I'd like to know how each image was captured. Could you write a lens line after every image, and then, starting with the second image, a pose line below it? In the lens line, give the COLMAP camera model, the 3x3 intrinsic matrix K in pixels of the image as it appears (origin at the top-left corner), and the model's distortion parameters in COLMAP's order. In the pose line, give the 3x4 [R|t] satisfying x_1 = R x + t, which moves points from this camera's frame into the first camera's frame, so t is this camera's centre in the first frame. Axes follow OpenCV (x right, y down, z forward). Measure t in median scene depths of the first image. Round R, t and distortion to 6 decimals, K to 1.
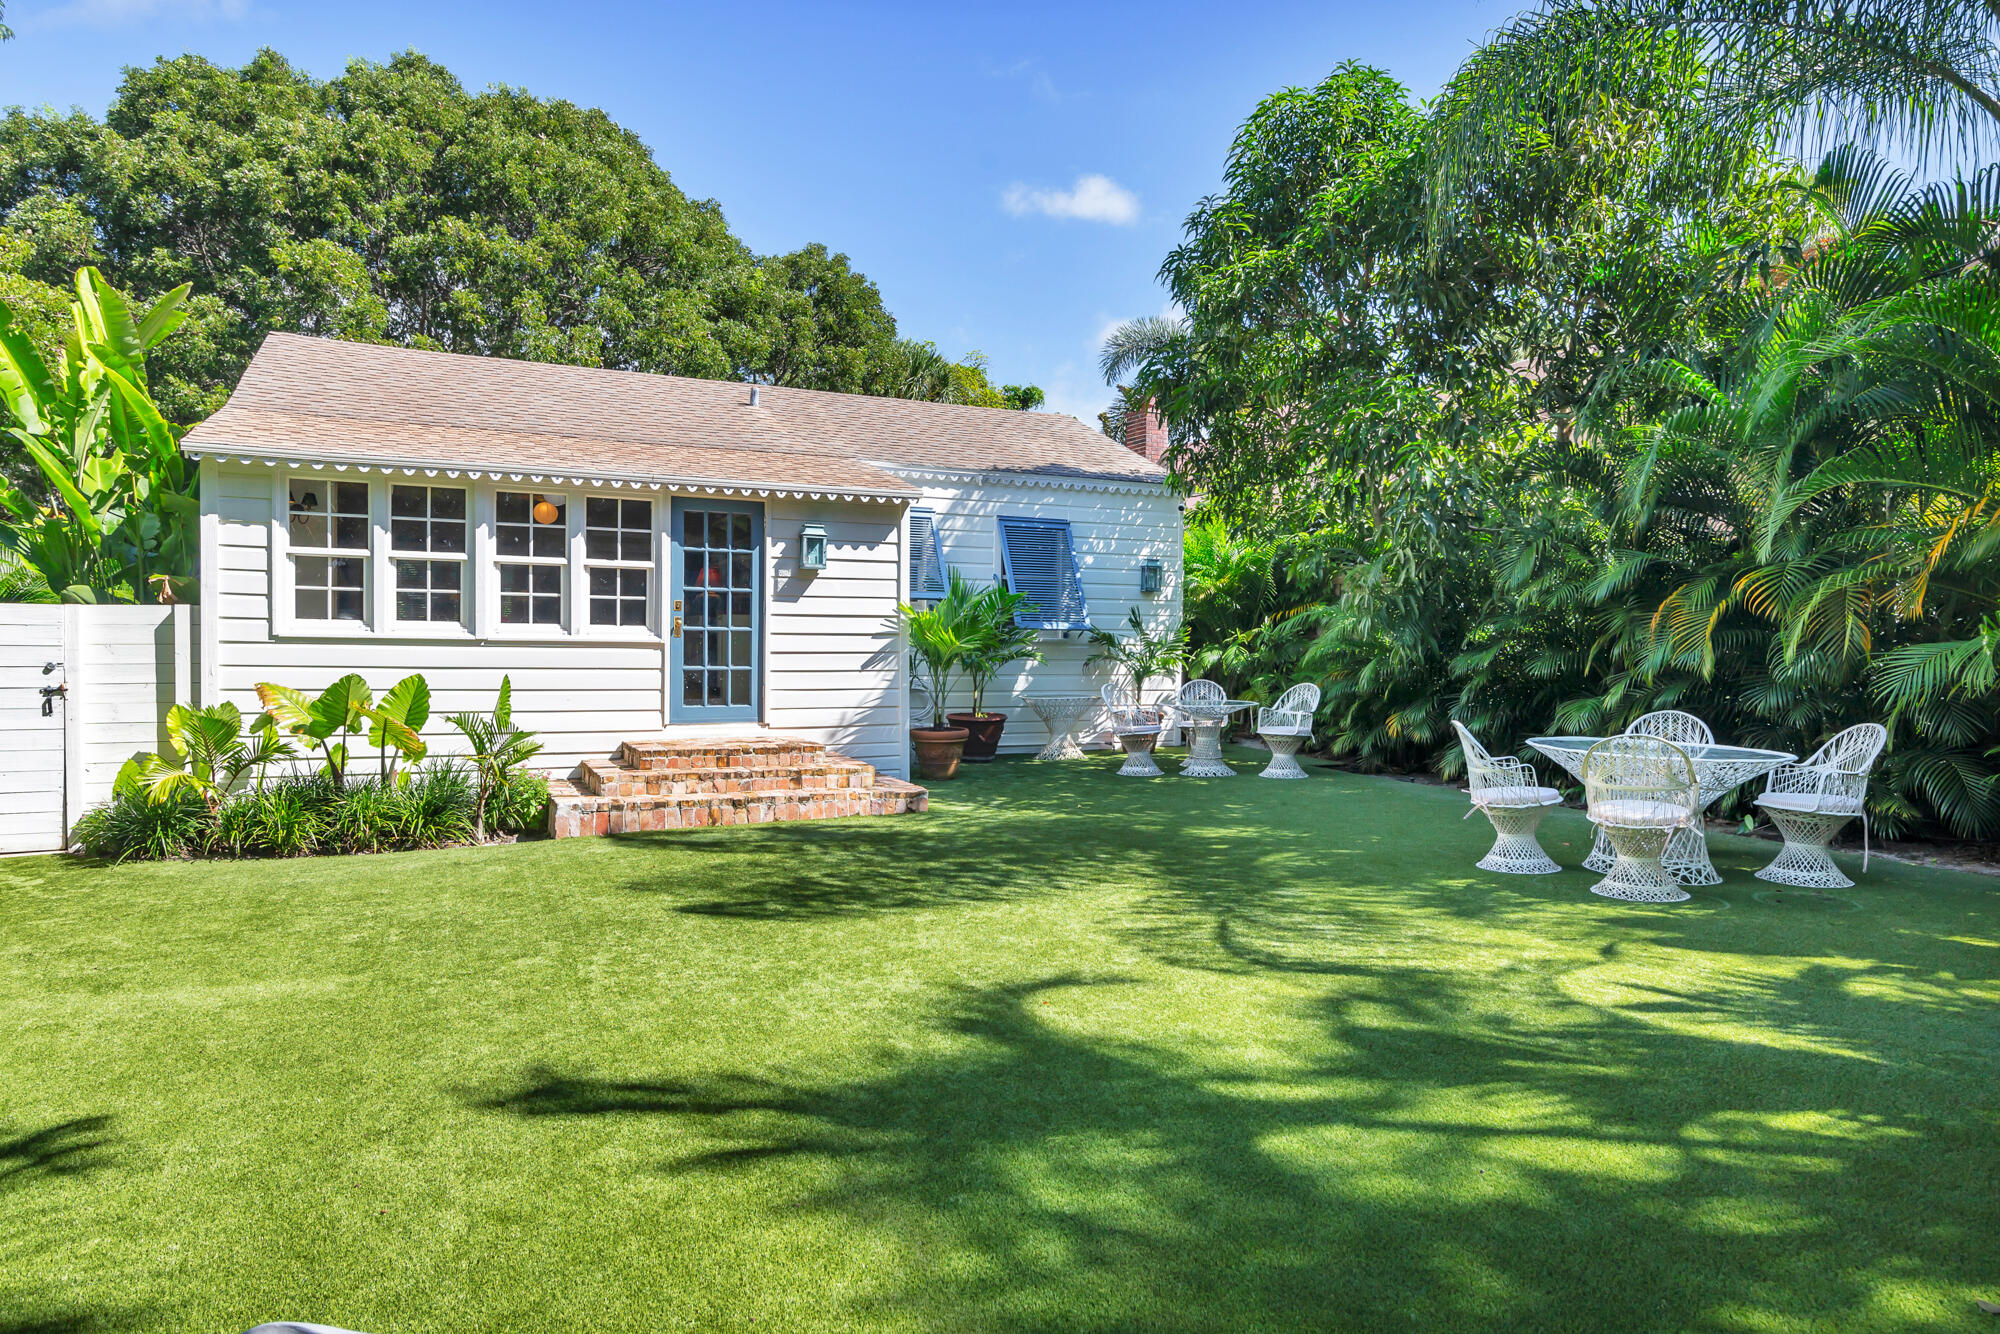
lens RADIAL K [[1204.9, 0, 996.1], [0, 1204.9, 676.0], [0, 0, 1]] dist [0.000611, -0.000562]
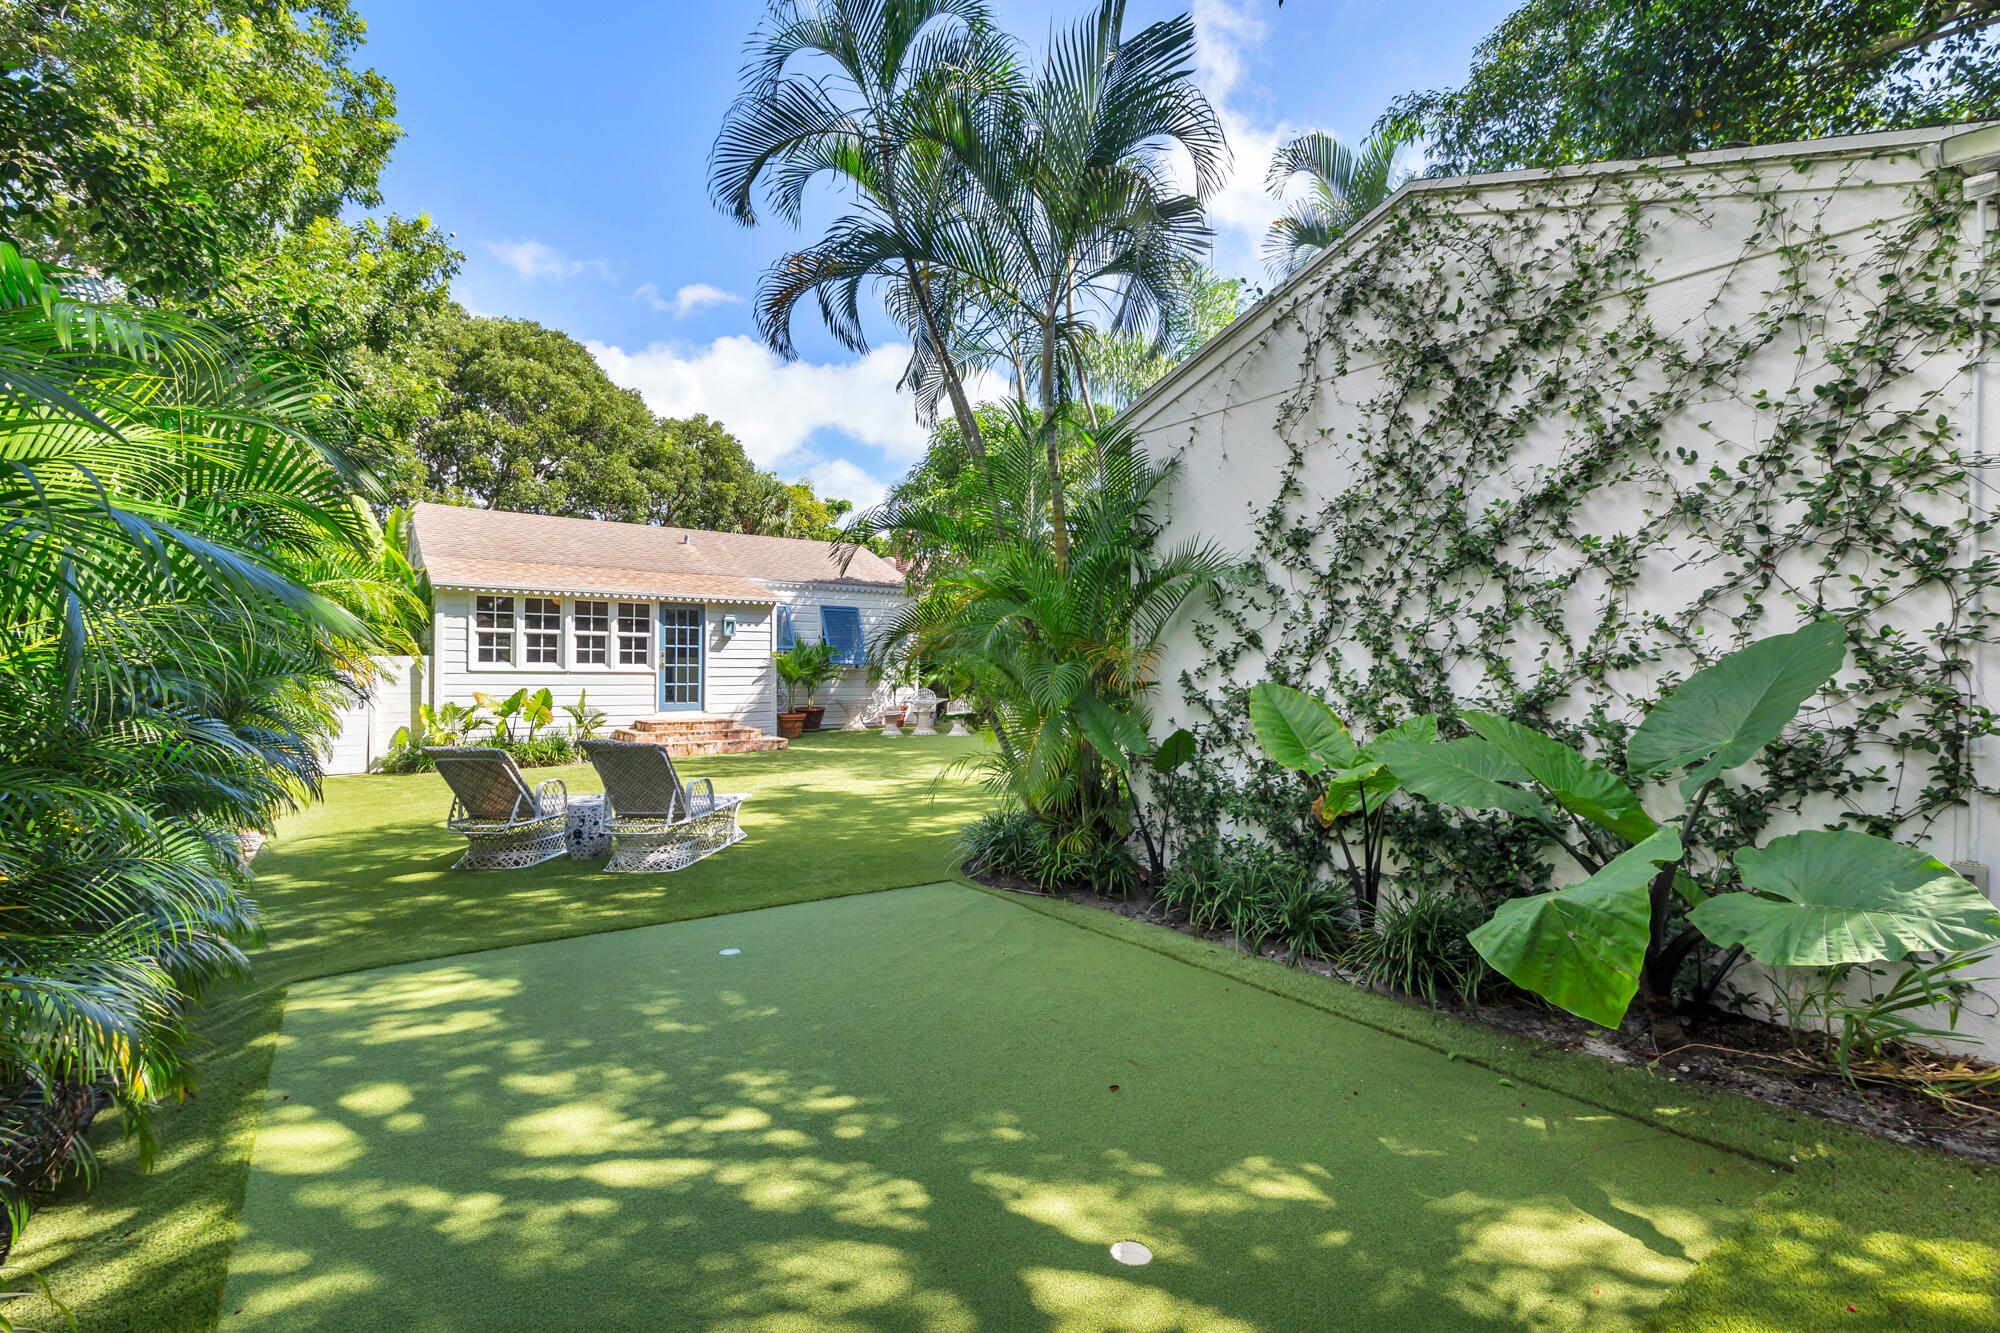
lens RADIAL K [[914.7, 0, 1001.5], [0, 914.7, 661.3], [0, 0, 1]] dist [-0.000642, -0.000477]
pose [[0.980820, -0.003996, 0.194875, 0.000637], [0.010575, 0.999408, -0.032732, 0.011465], [-0.194629, 0.034165, 0.980282, -0.664368]]
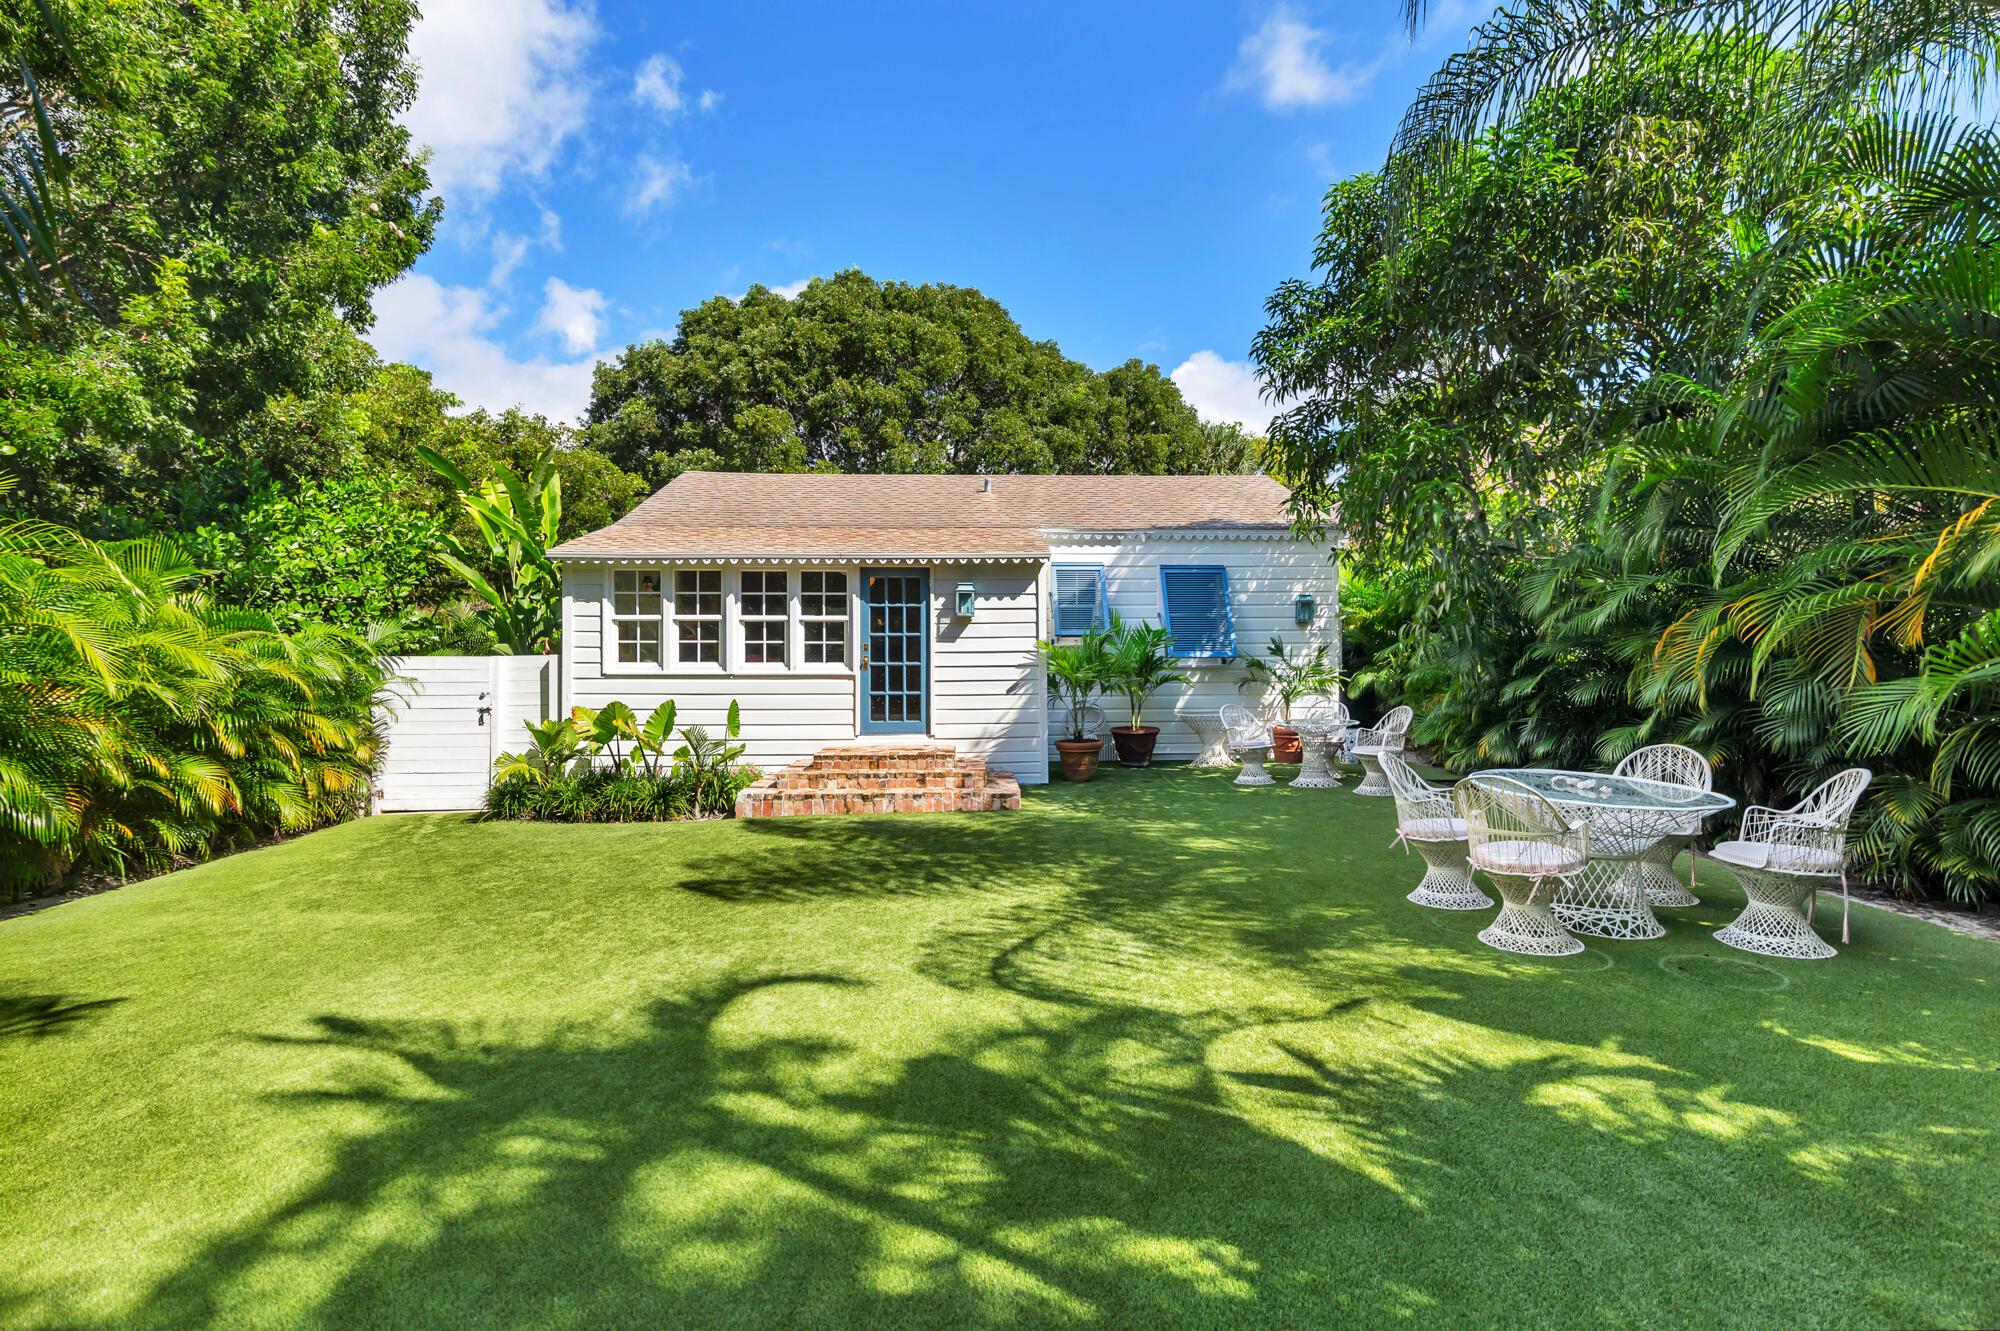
lens RADIAL K [[914.7, 0, 1001.5], [0, 914.7, 660.3], [0, 0, 1]] dist [-0.000642, -0.000477]
pose [[0.924879, -0.013903, -0.380008, 0.273714], [0.003674, 0.999611, -0.027630, -0.015046], [0.380245, 0.024159, 0.924570, 0.108371]]
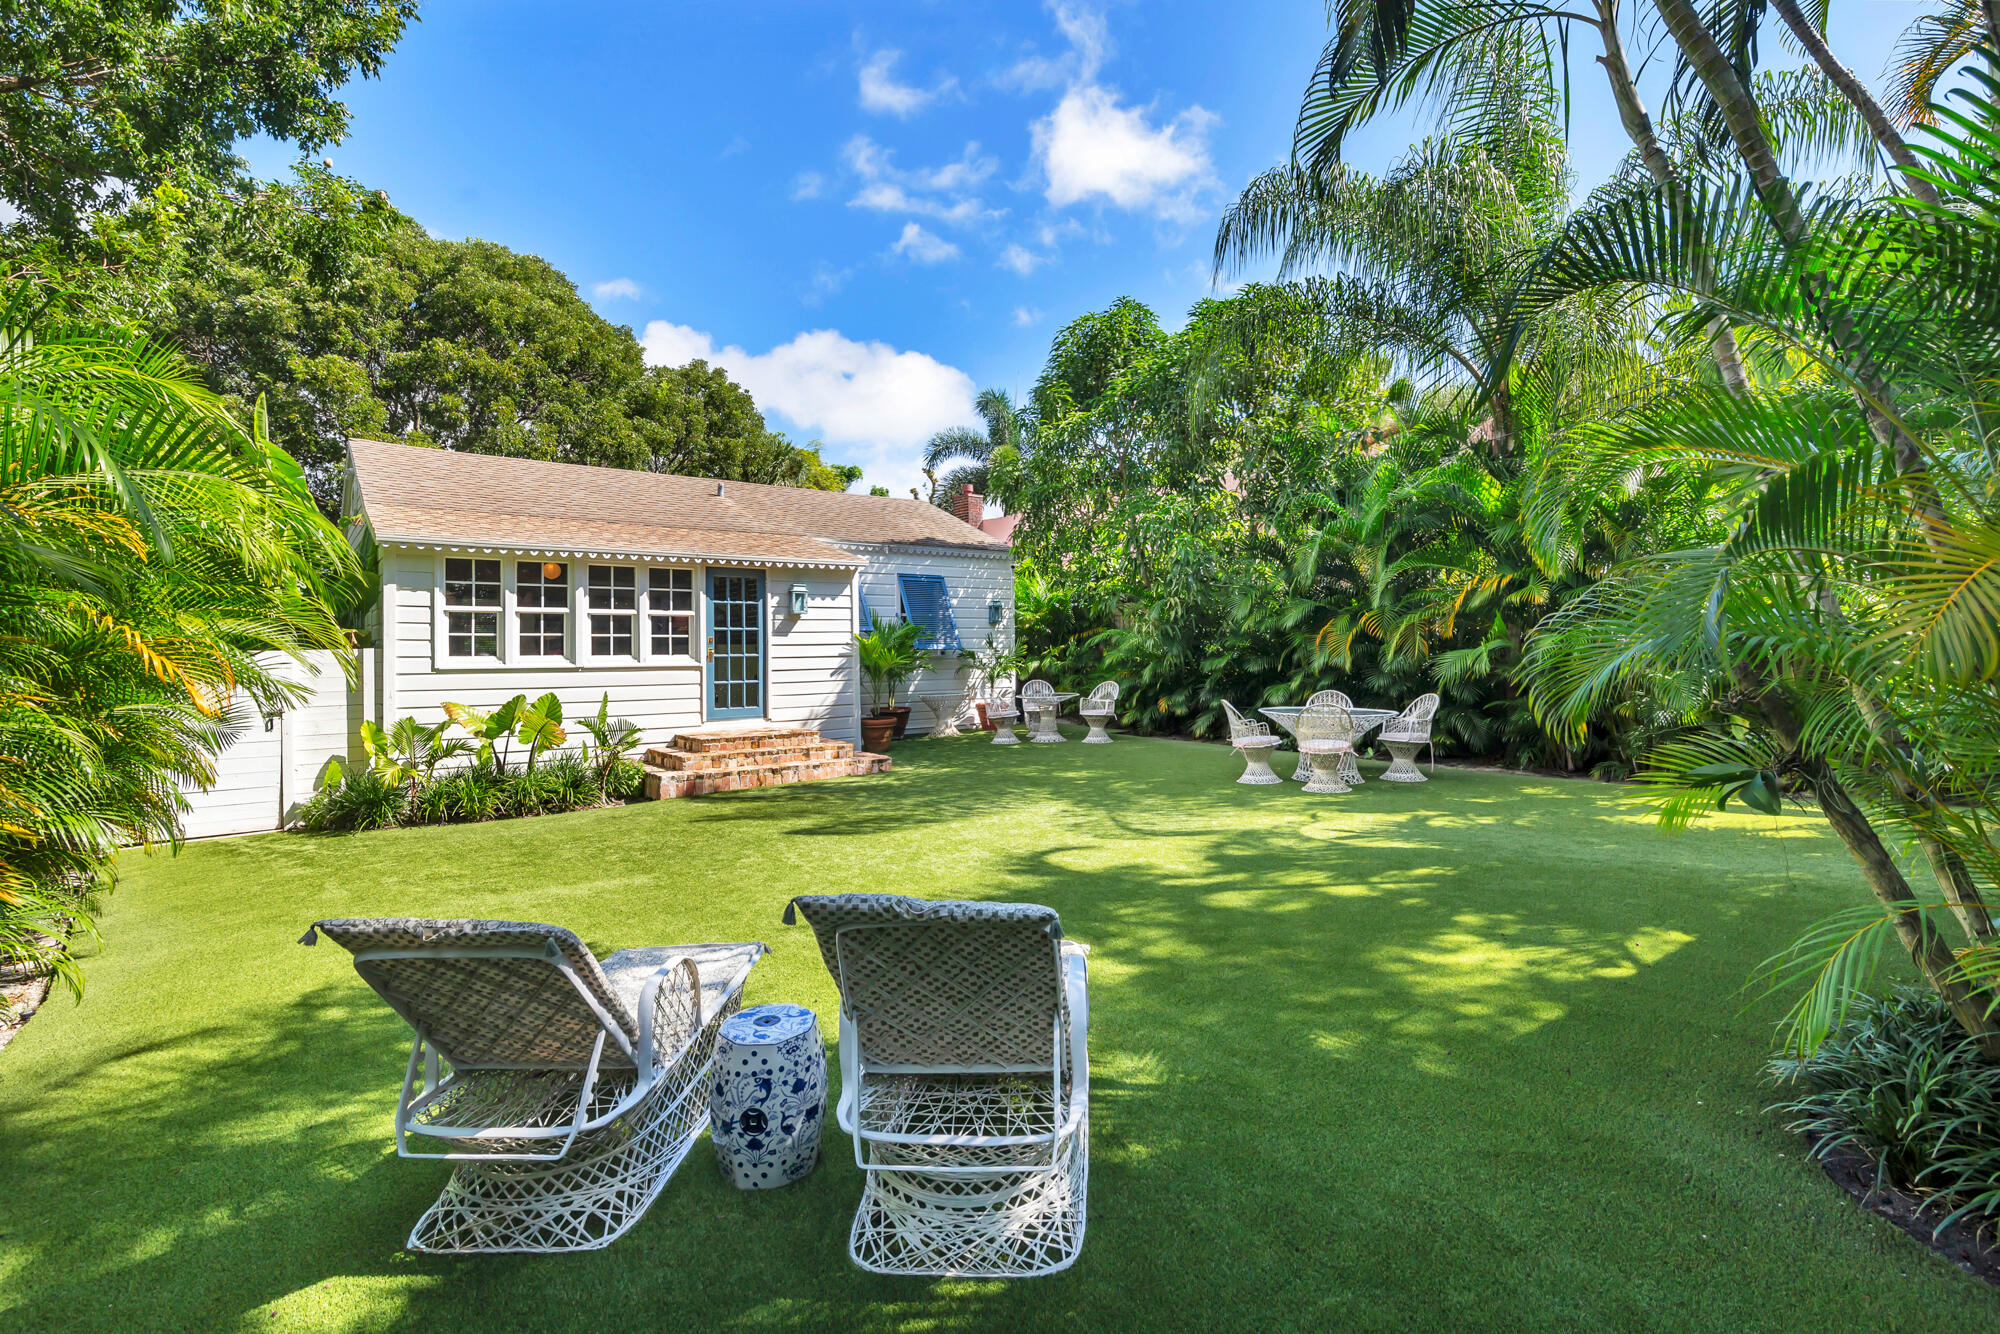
lens RADIAL K [[930.4, 0, 1001.1], [0, 930.4, 636.4], [0, 0, 1]] dist [0.001191, 0.000067]
pose [[0.975865, -0.019538, 0.217497, -0.167639], [0.029065, 0.998749, -0.040690, -0.006835], [-0.216430, 0.046030, 0.975212, -0.189894]]
